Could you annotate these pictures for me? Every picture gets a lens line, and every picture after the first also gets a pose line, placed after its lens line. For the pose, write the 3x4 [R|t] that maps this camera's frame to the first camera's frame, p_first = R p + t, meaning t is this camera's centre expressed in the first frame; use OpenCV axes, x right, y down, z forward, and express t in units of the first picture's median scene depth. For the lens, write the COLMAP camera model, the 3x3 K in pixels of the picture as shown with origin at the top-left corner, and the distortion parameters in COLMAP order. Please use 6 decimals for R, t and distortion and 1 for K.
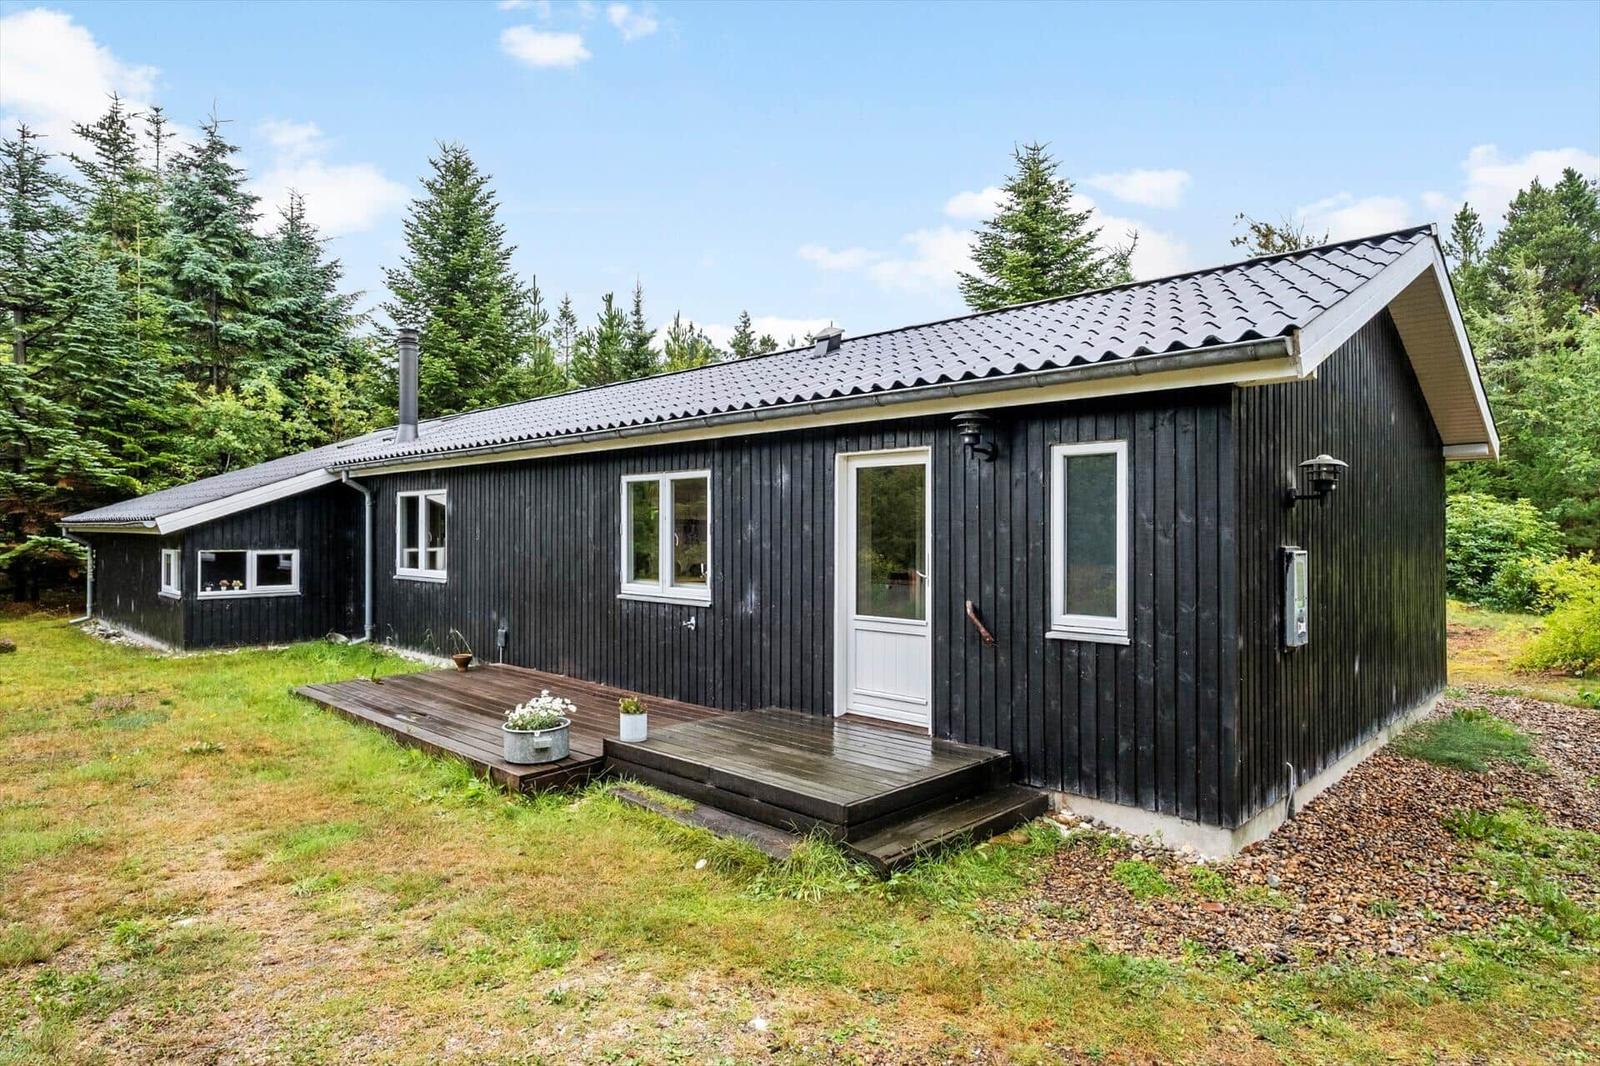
lens RADIAL K [[910.8, 0, 801.7], [0, 910.8, 523.0], [0, 0, 1]] dist [-0.021396, 0.000309]
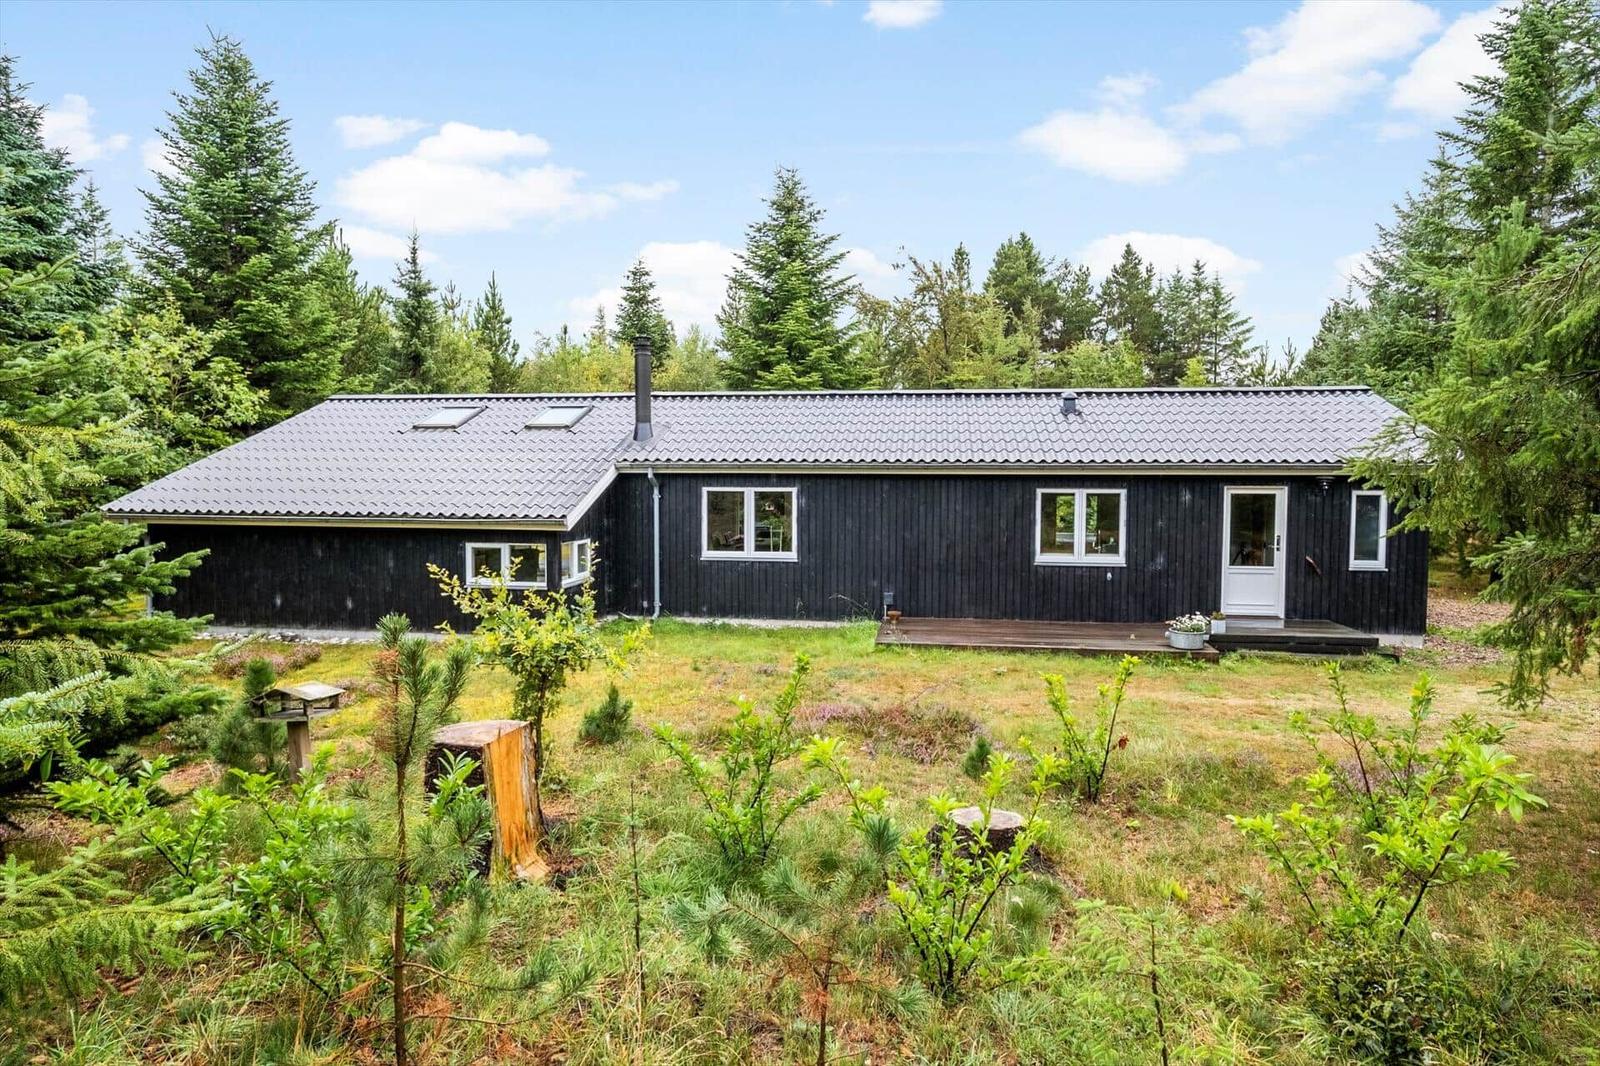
lens RADIAL K [[935.2, 0, 798.4], [0, 935.2, 532.7], [0, 0, 1]] dist [-0.017461, 0.003022]
pose [[0.803115, -0.038902, 0.594553, -1.045707], [-0.007642, 0.997112, 0.075564, -0.066141], [-0.595775, -0.065230, 0.800498, -0.048435]]
